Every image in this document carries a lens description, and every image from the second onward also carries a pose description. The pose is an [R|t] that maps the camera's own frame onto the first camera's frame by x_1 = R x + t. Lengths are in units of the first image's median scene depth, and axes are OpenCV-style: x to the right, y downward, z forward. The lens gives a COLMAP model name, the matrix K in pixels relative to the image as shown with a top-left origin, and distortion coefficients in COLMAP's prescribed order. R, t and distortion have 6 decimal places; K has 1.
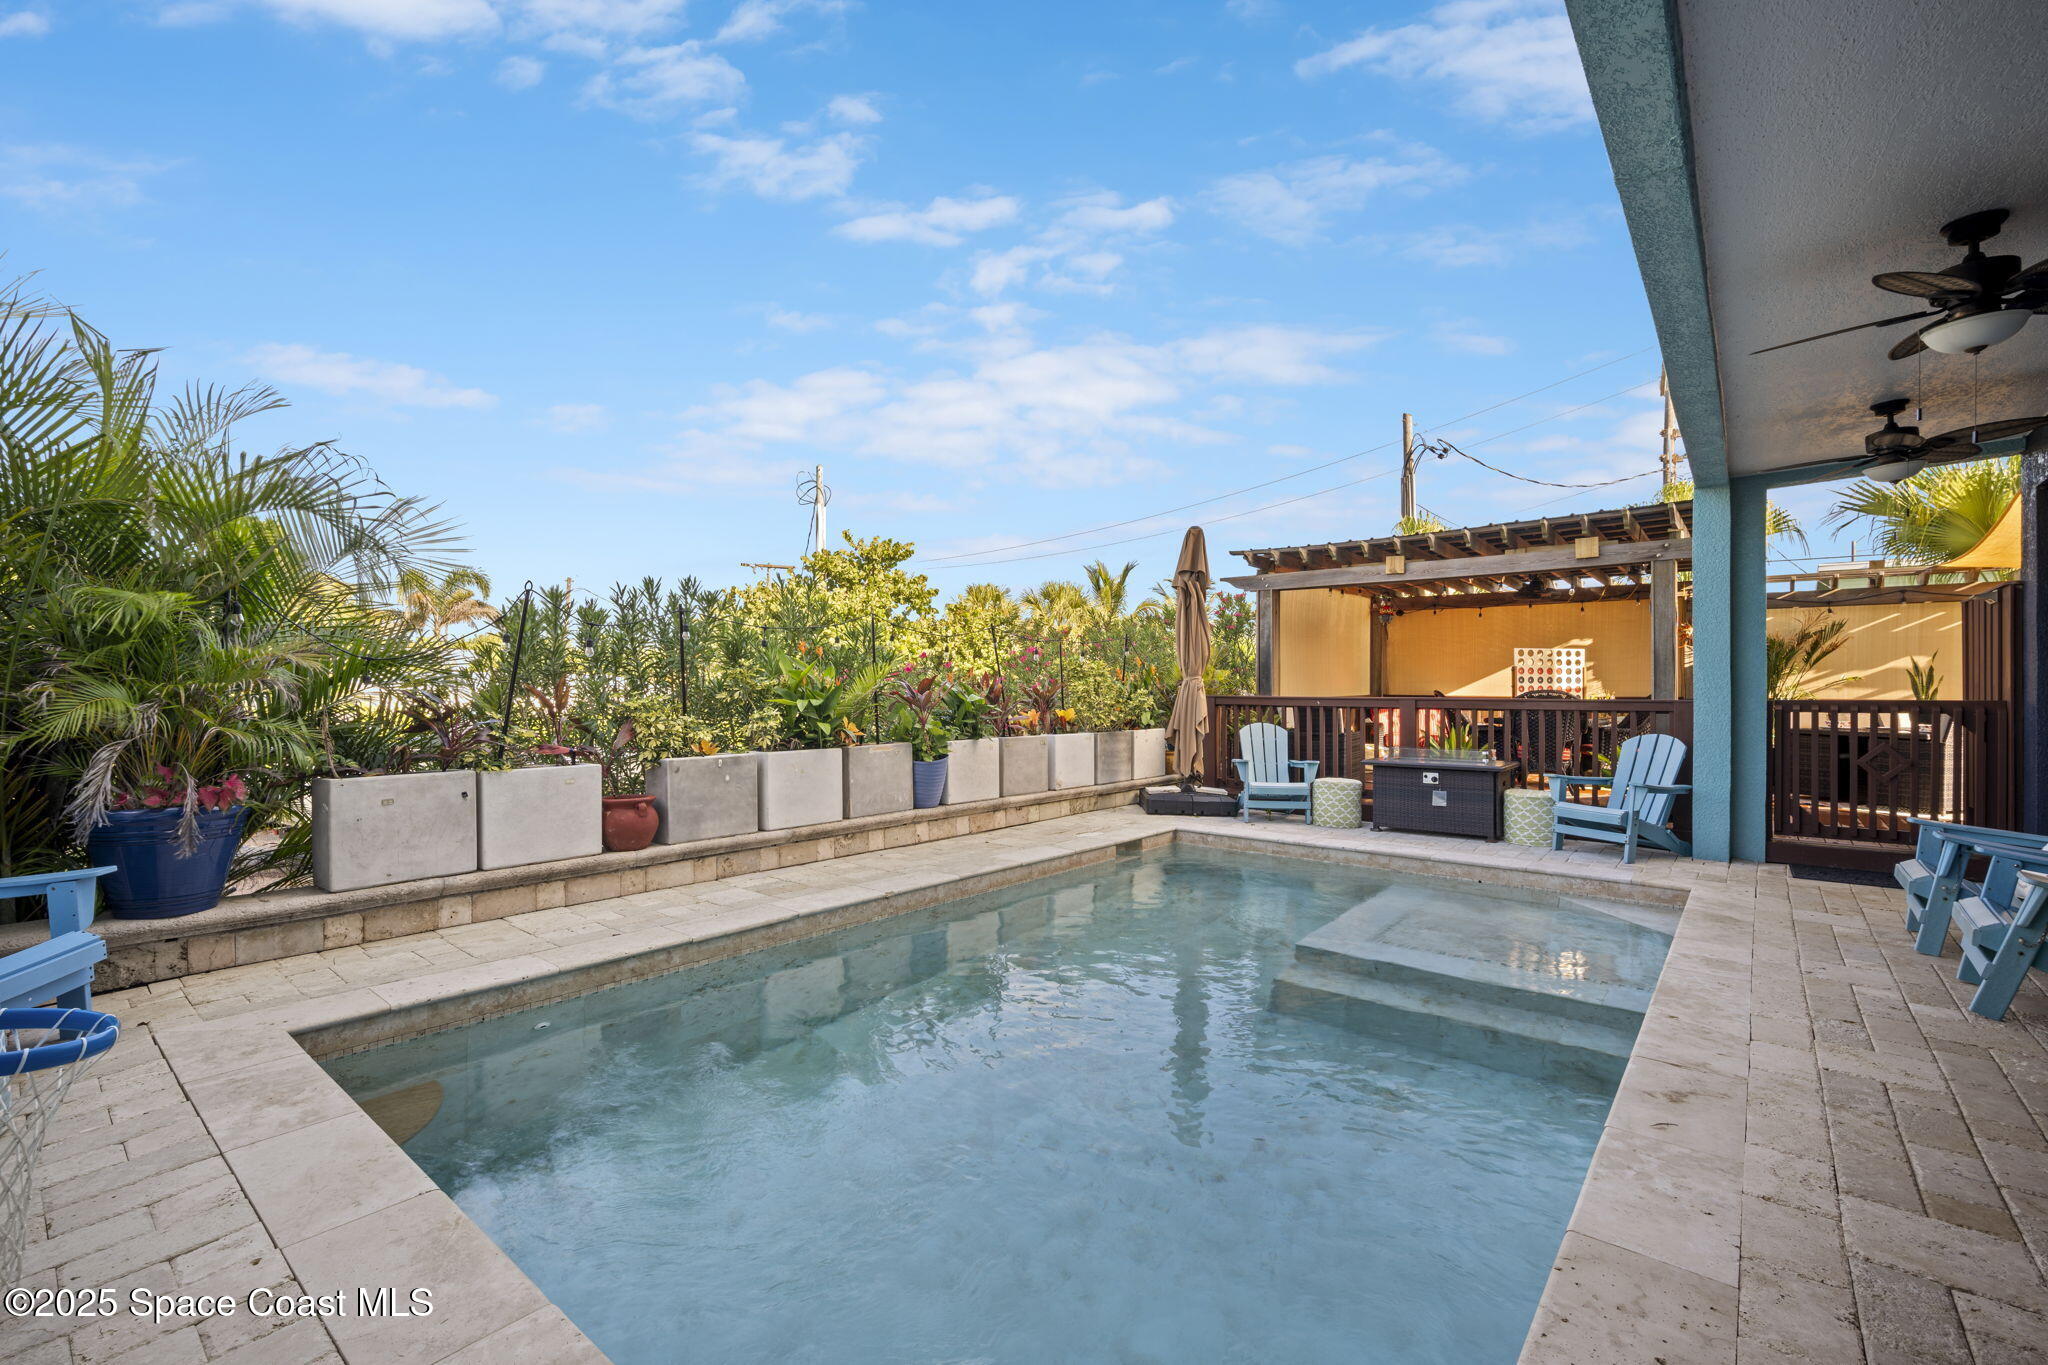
lens RADIAL K [[893.4, 0, 1016.1], [0, 893.4, 688.1], [0, 0, 1]] dist [-0.013880, 0.003736]
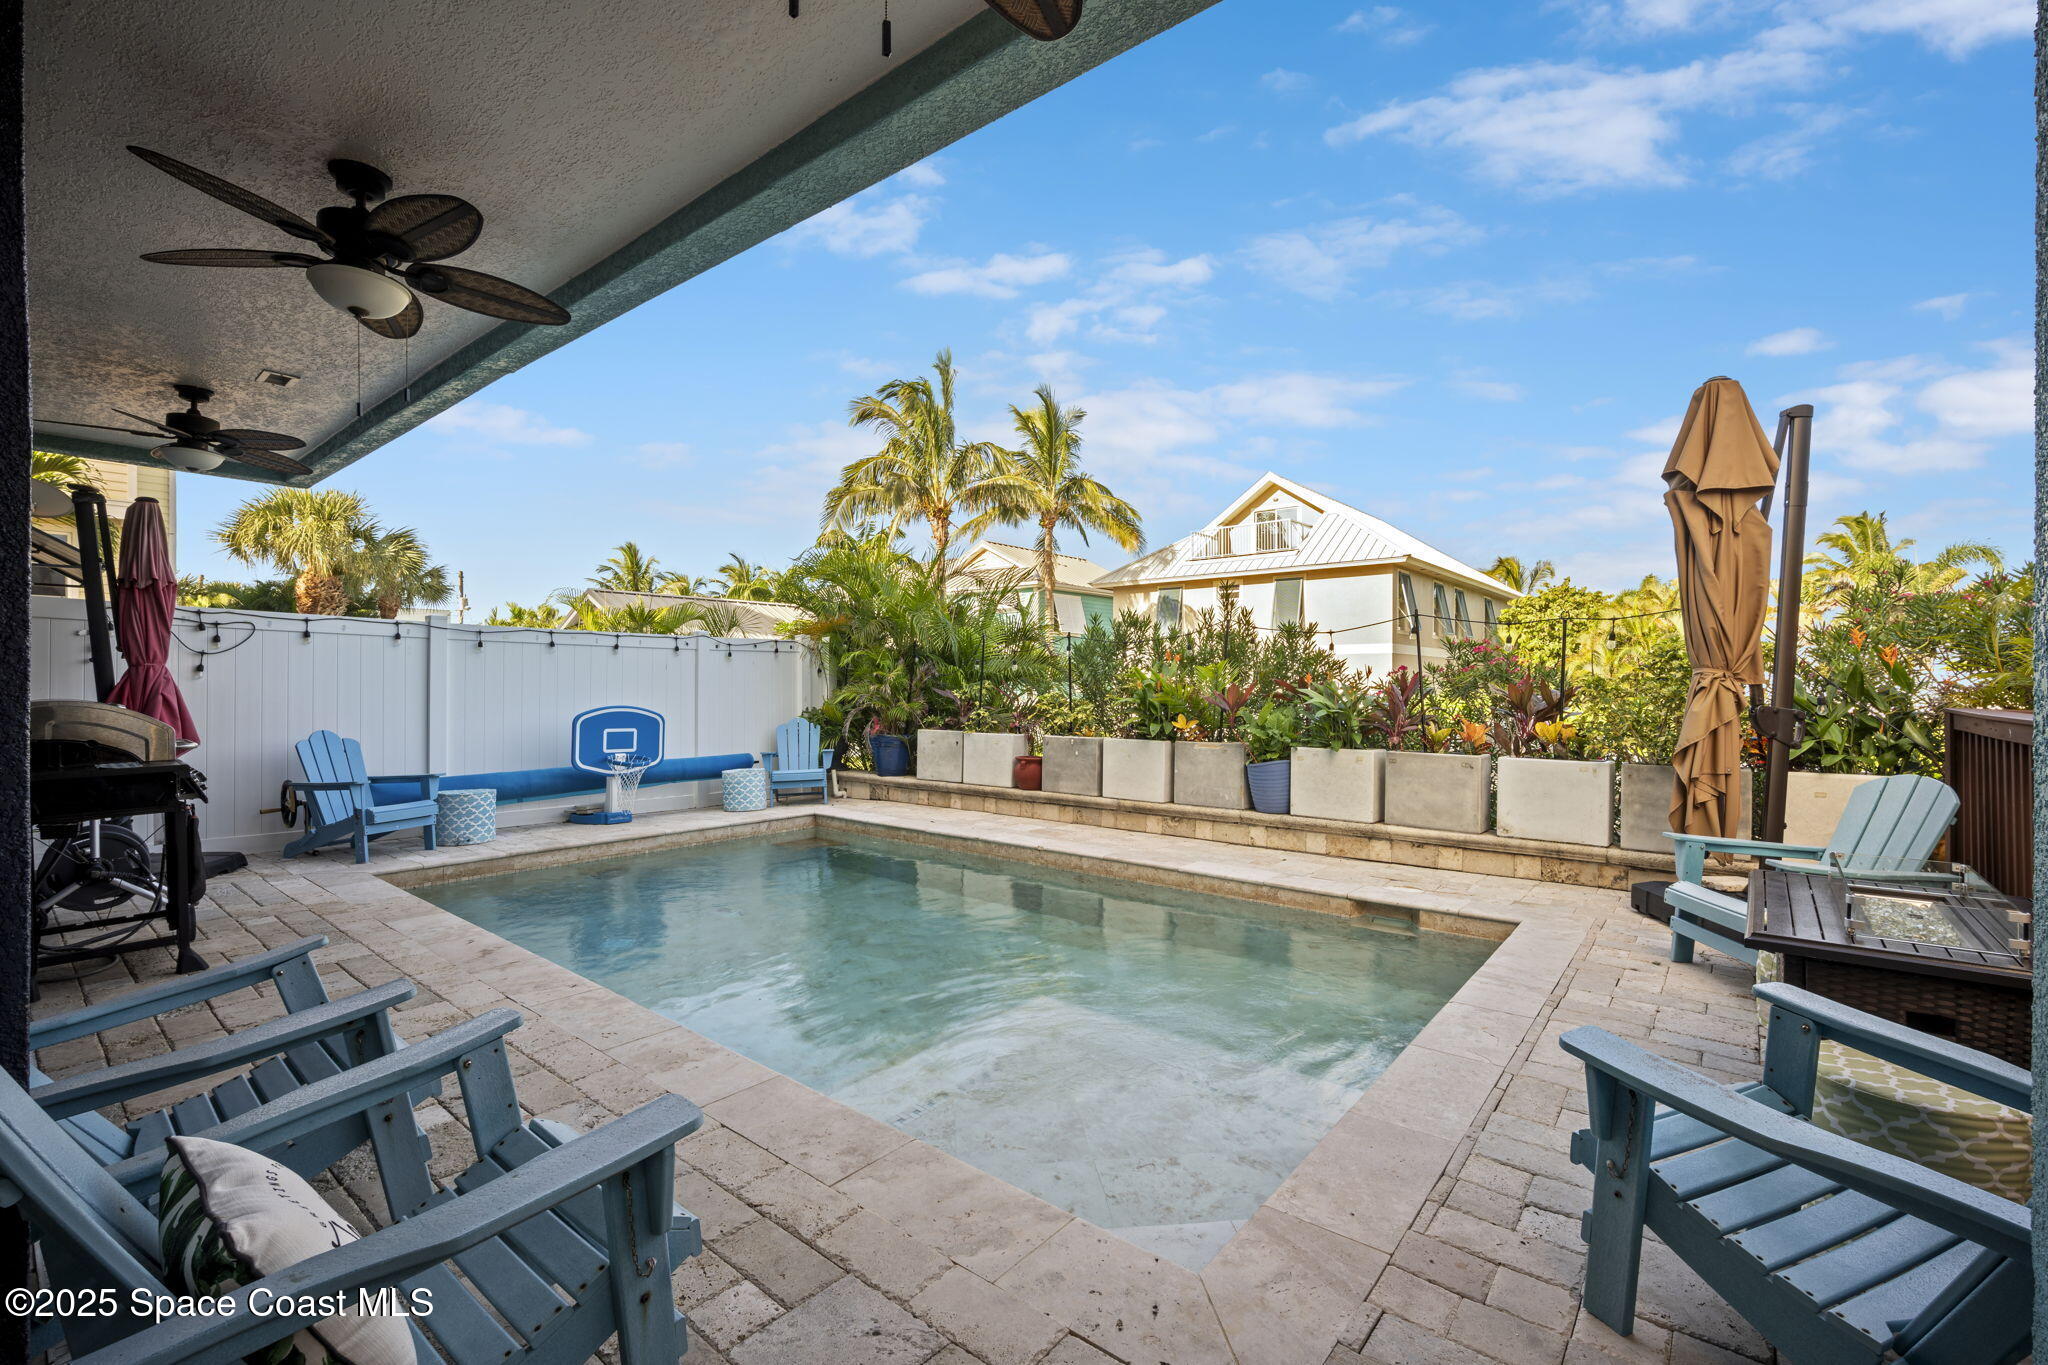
lens RADIAL K [[893.4, 0, 1027.8], [0, 893.4, 676.7], [0, 0, 1]] dist [-0.013880, 0.003736]
pose [[0.005558, -0.010690, -0.999927, 0.964866], [-0.001037, 0.999942, -0.010696, -0.004673], [0.999984, 0.001096, 0.005547, 0.807936]]
